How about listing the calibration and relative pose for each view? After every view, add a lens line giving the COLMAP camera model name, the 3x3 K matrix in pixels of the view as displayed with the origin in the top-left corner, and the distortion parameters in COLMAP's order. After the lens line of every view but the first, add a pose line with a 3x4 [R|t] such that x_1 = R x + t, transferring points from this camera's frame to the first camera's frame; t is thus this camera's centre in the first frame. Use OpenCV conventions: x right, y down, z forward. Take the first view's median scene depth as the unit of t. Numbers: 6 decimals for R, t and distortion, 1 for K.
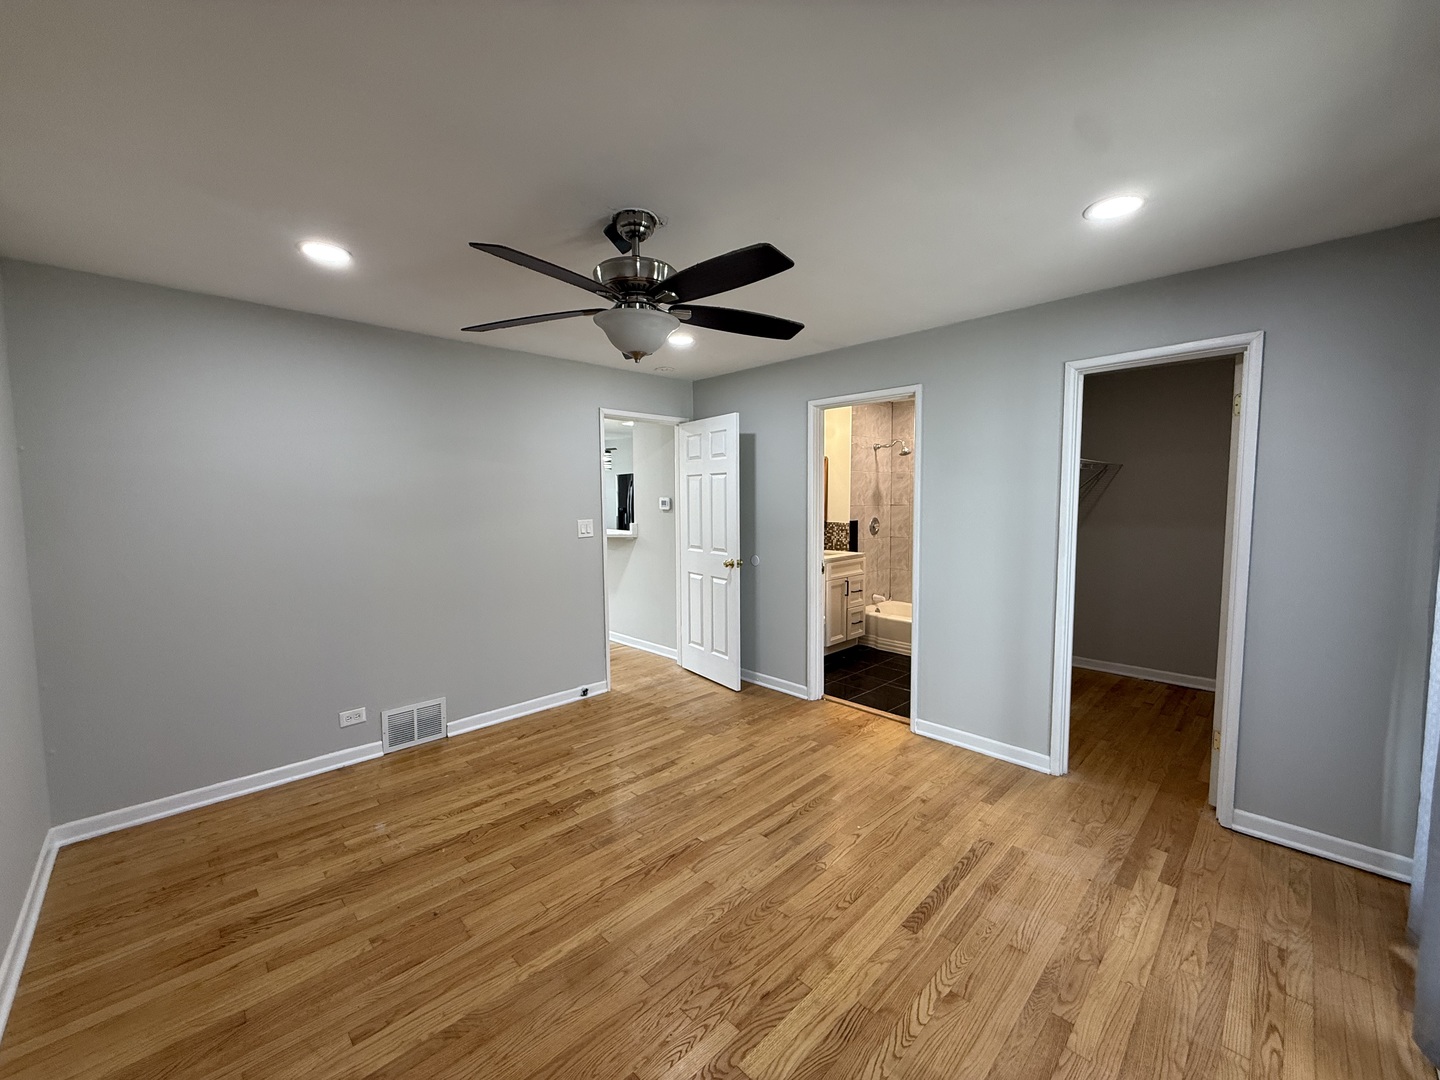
lens RADIAL K [[573.1, 0, 716.8], [0, 573.1, 538.7], [0, 0, 1]] dist [-0.001846, 0.001034]
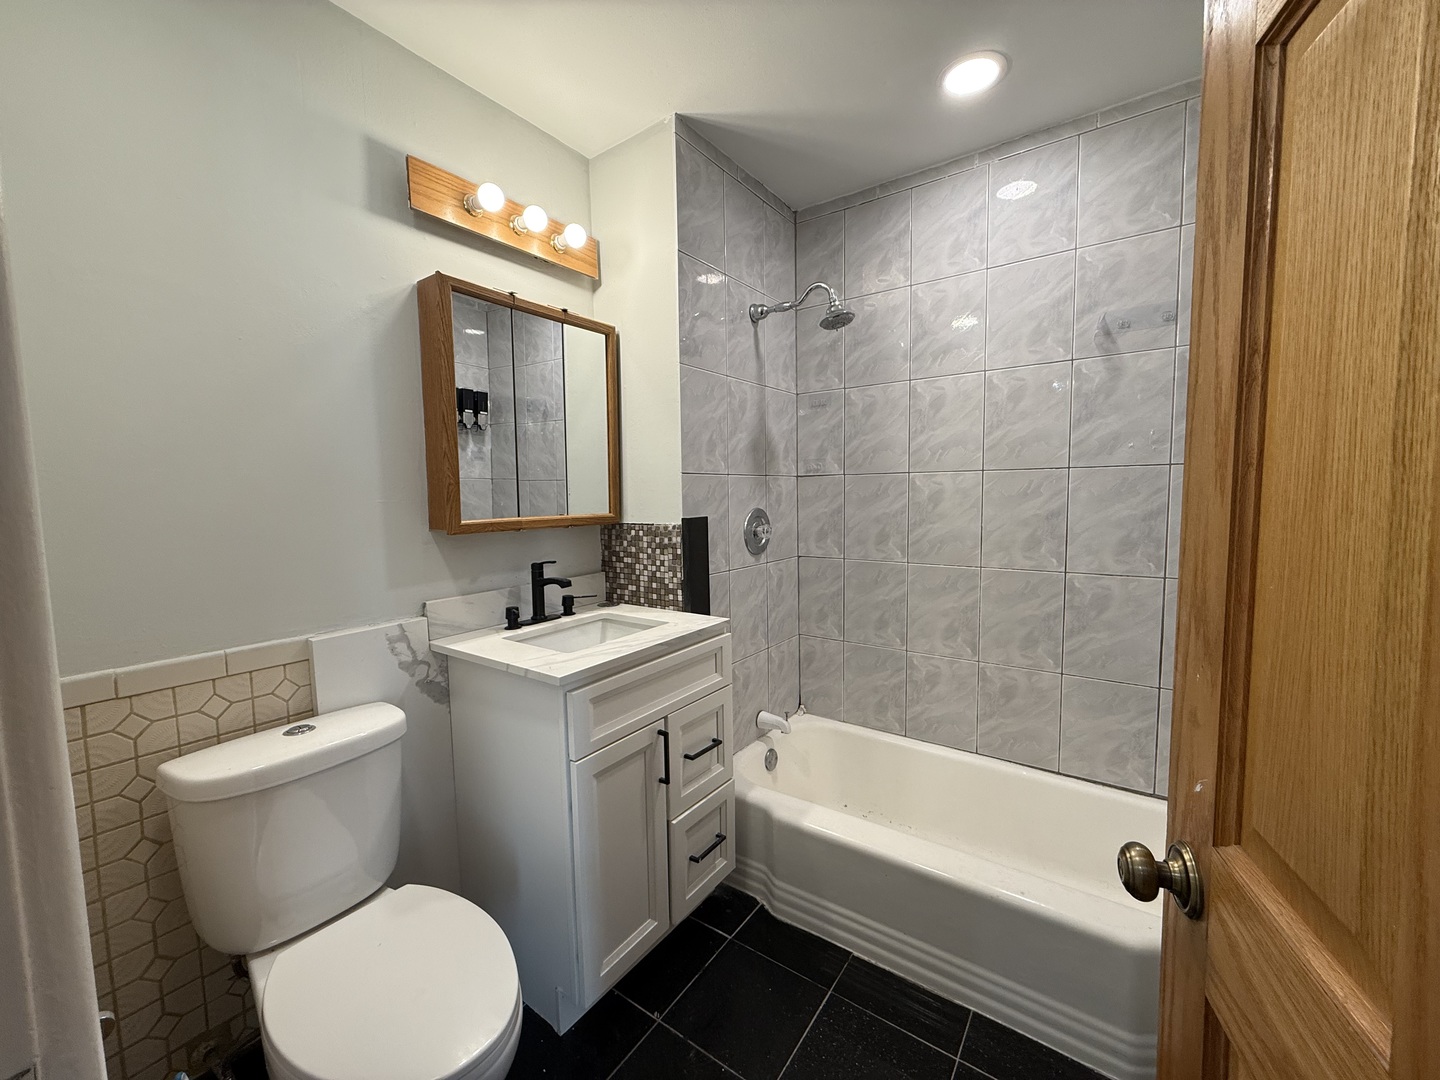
lens RADIAL K [[573.1, 0, 717.7], [0, 573.1, 540.6], [0, 0, 1]] dist [-0.001846, 0.001034]
pose [[0.983452, -0.027073, 0.179135, 0.188271], [0.026456, 0.999633, 0.005835, -0.019254], [-0.179227, -0.000999, 0.983807, 0.656722]]
